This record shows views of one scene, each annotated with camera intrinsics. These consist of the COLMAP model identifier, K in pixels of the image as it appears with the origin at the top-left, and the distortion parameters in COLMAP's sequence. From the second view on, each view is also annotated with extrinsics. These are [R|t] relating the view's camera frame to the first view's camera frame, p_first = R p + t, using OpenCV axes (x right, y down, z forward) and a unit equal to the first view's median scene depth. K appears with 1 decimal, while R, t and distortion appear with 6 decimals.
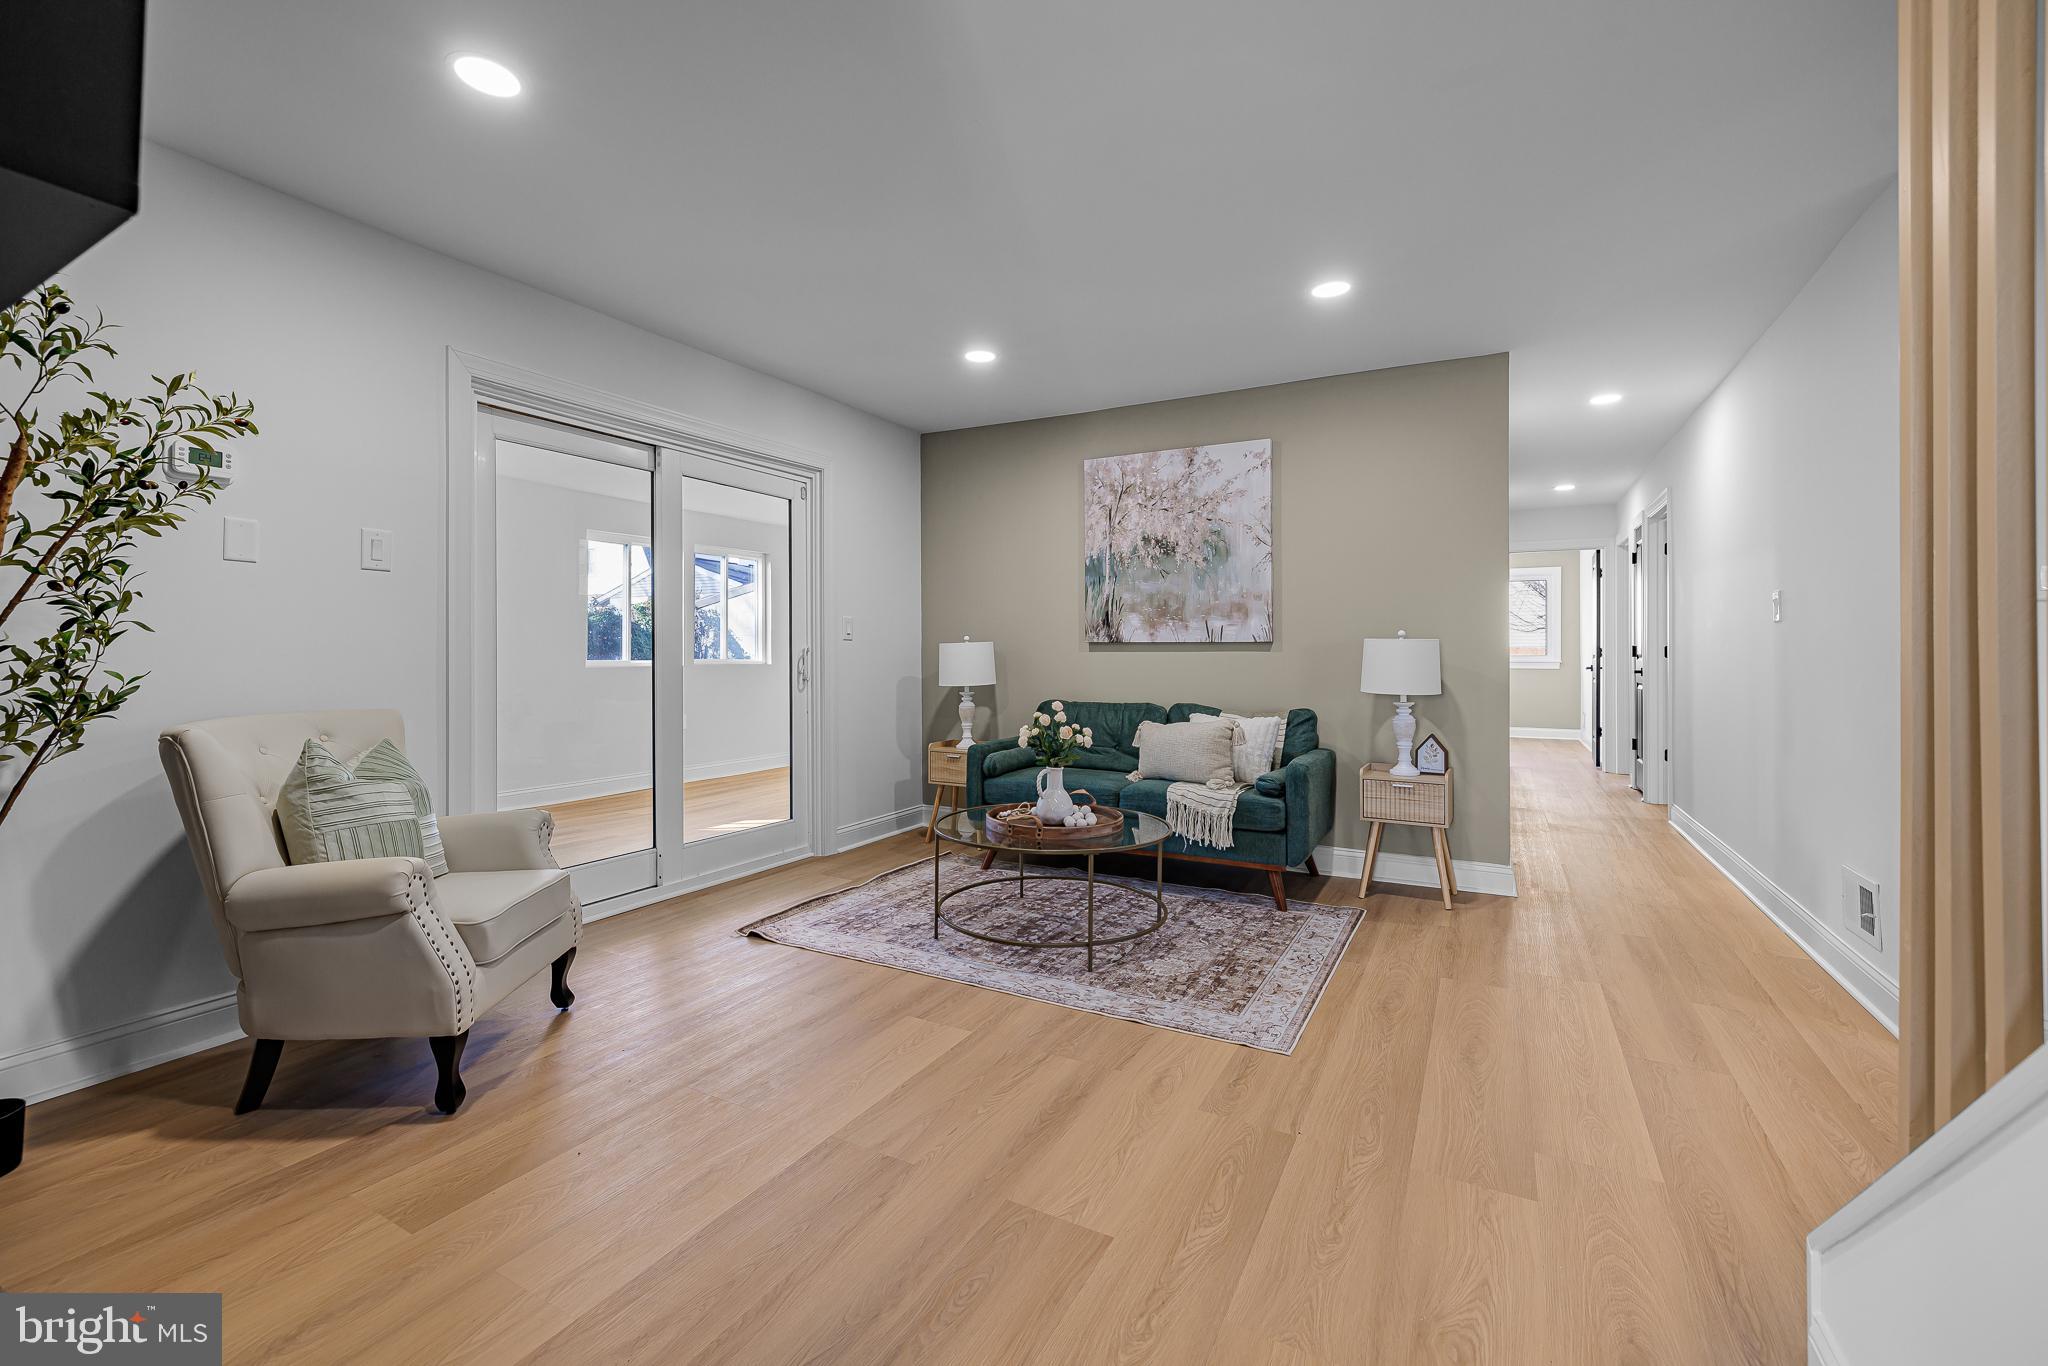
lens RADIAL K [[868.2, 0, 1011.7], [0, 868.2, 649.6], [0, 0, 1]] dist [0.000542, 0.000370]
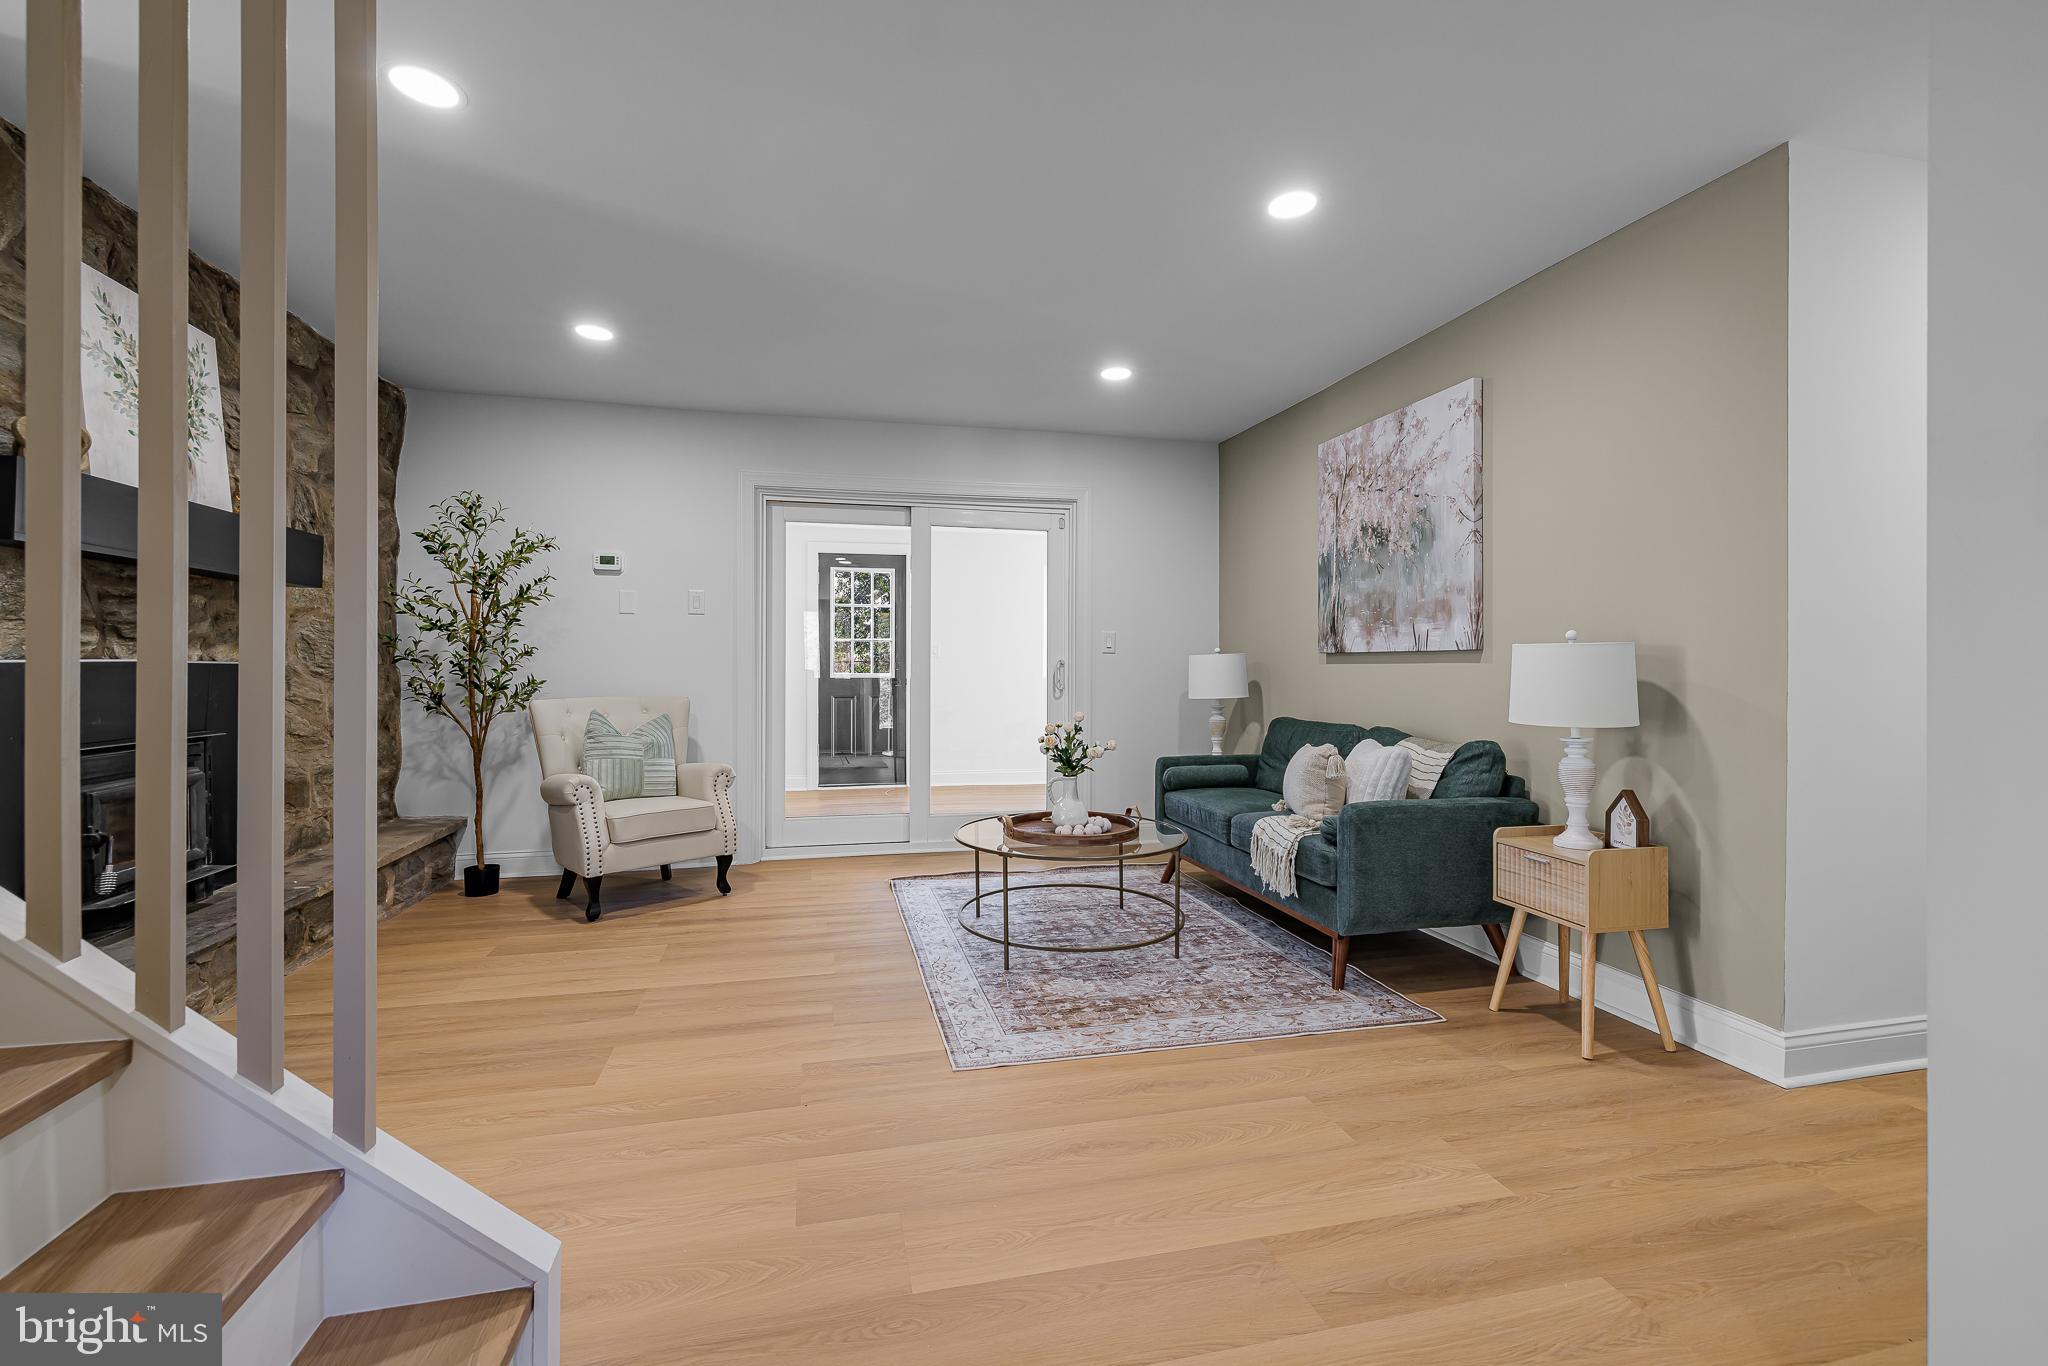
lens RADIAL K [[863.6, 0, 1020.3], [0, 863.6, 667.8], [0, 0, 1]] dist [0.000155, 0.000178]
pose [[0.676747, 0.002323, -0.736212, 0.595768], [-0.000171, 0.999995, 0.002998, 0.004478], [0.736215, -0.001903, 0.676745, 0.215995]]
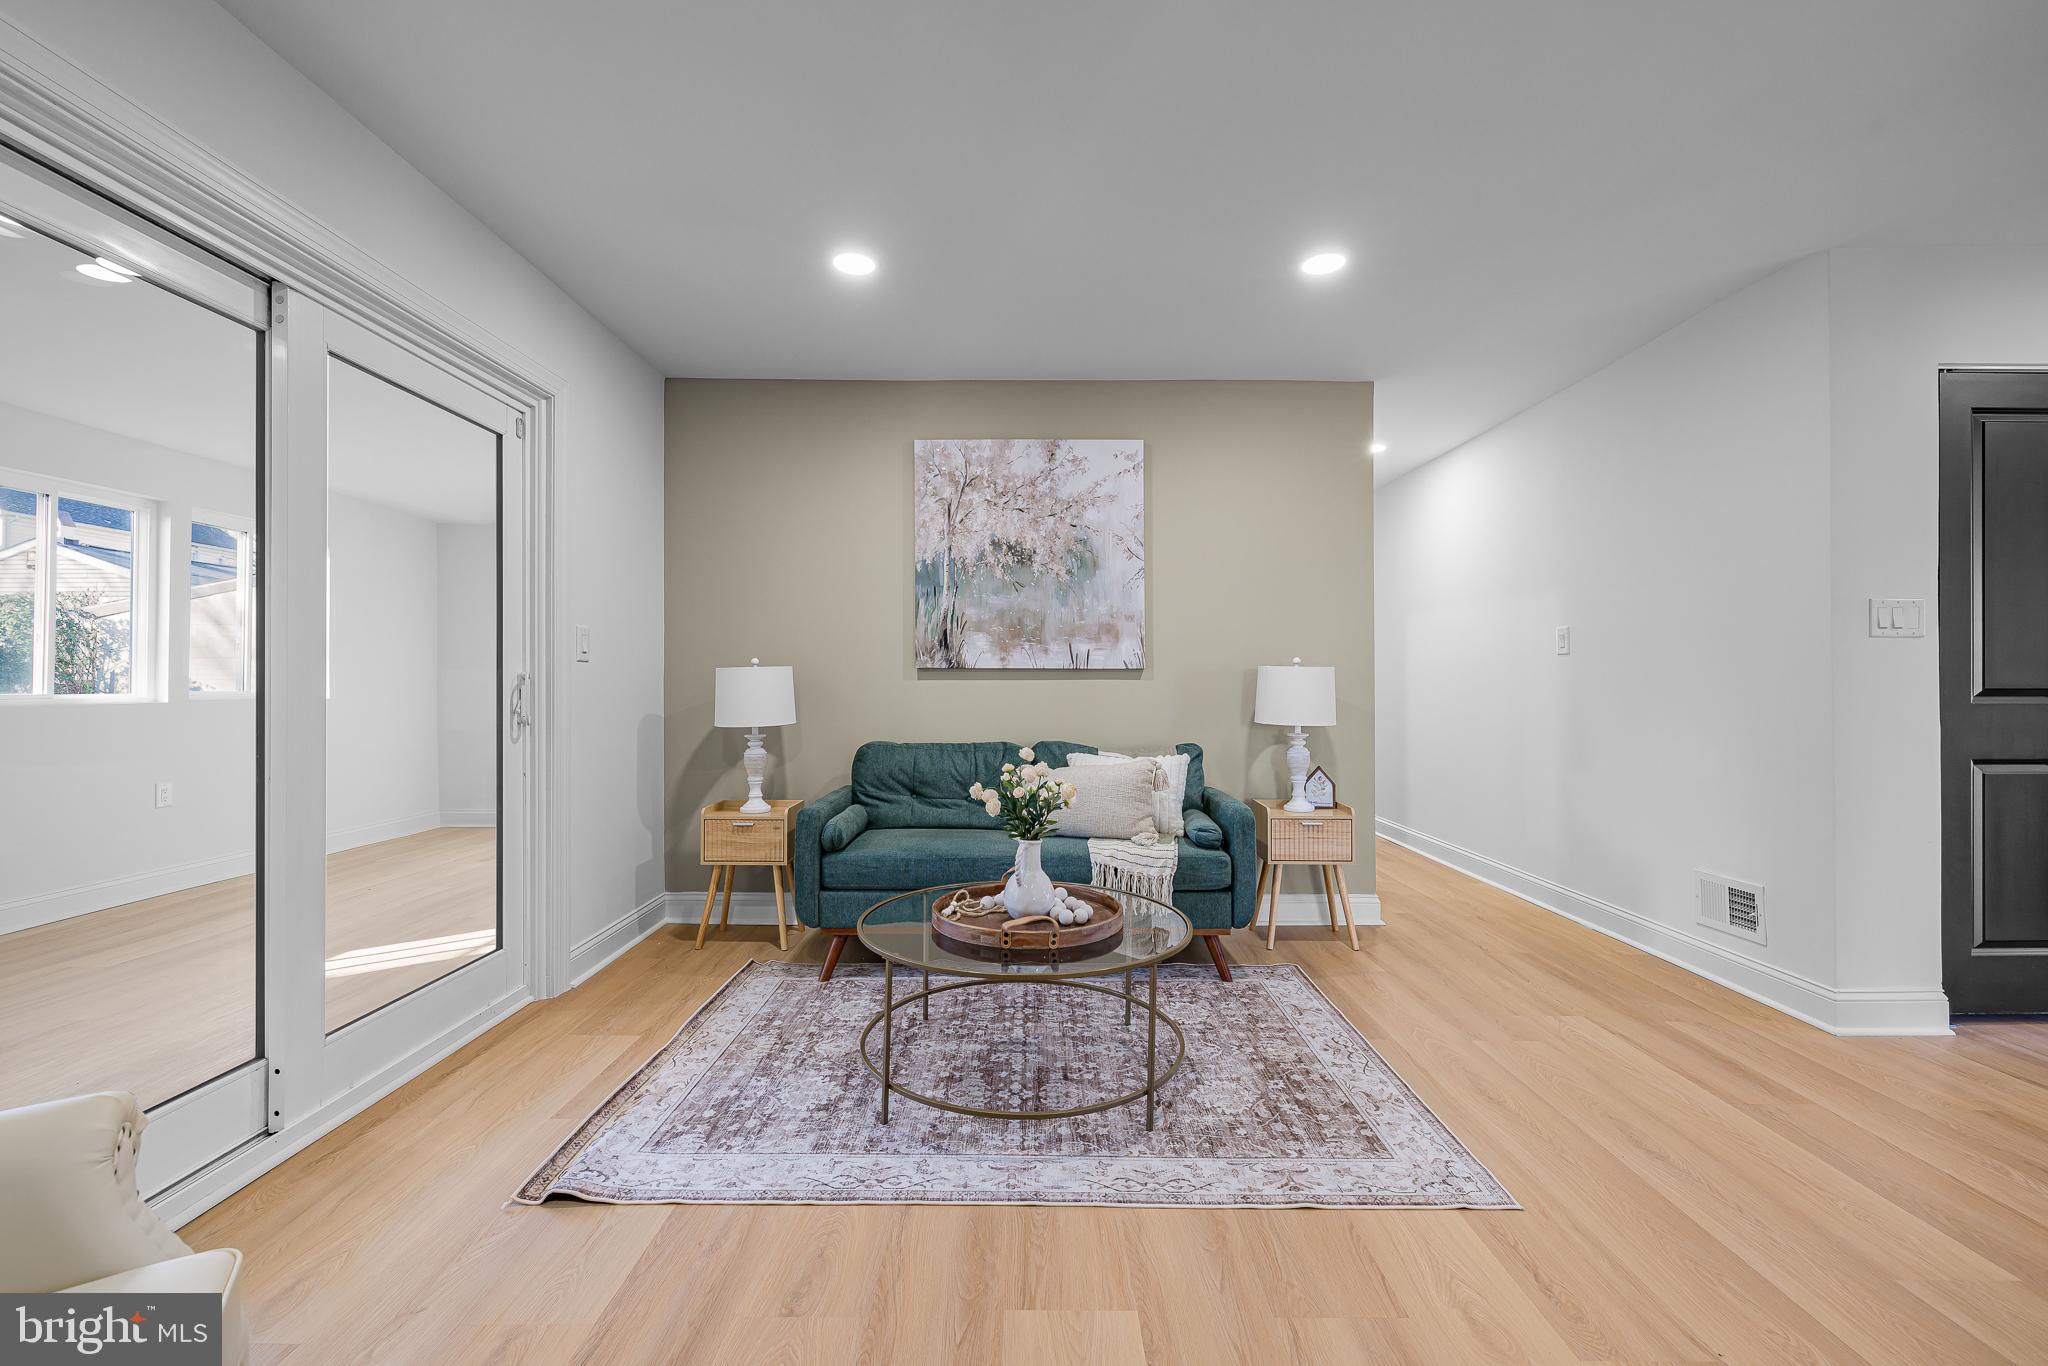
lens RADIAL K [[854.8, 0, 1025.6], [0, 854.8, 673.0], [0, 0, 1]] dist [0.000221, 0.000255]
pose [[0.876842, 0.005797, 0.480744, -0.232147], [-0.002108, 0.999964, -0.008213, 0.002793], [-0.480774, 0.006188, 0.876823, 0.300738]]
